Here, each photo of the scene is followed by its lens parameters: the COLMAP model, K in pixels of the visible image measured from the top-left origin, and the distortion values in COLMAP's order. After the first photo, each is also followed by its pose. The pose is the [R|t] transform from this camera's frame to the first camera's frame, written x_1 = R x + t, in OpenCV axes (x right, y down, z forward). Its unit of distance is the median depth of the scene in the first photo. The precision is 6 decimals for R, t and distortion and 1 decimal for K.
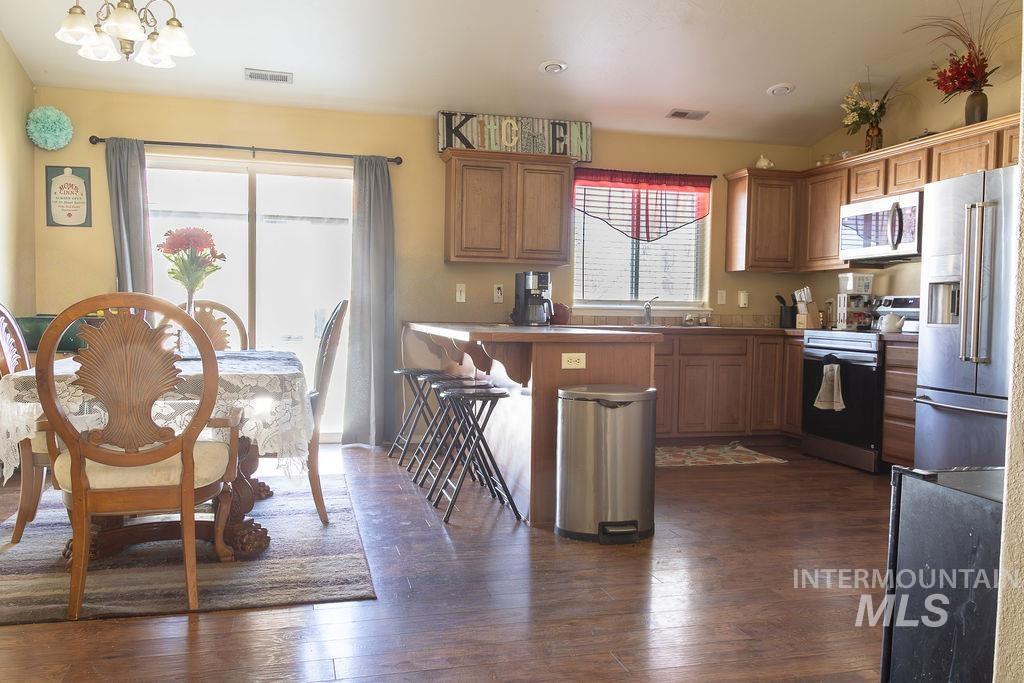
lens RADIAL K [[801.8, 0, 507.0], [0, 801.8, 344.0], [0, 0, 1]] dist [0.063140, -0.107148]
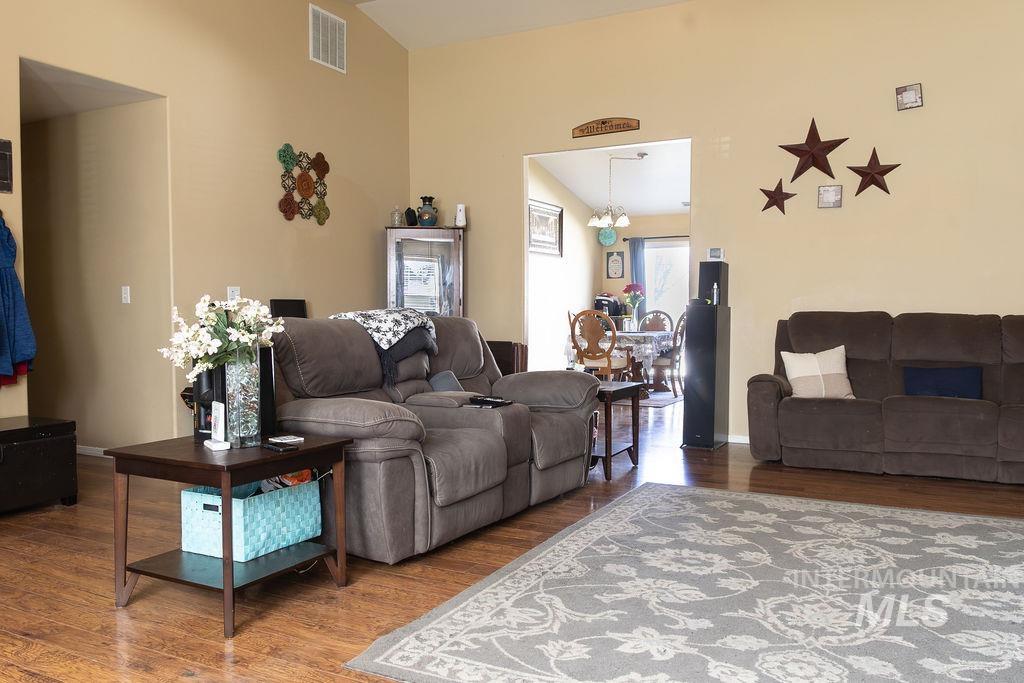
lens RADIAL K [[801.8, 0, 507.0], [0, 801.8, 344.0], [0, 0, 1]] dist [0.063140, -0.107148]
pose [[0.732637, 0.011340, -0.680525, 0.739879], [-0.016616, 0.999861, -0.001228, 0.044024], [0.680416, 0.012208, 0.732724, -0.817254]]
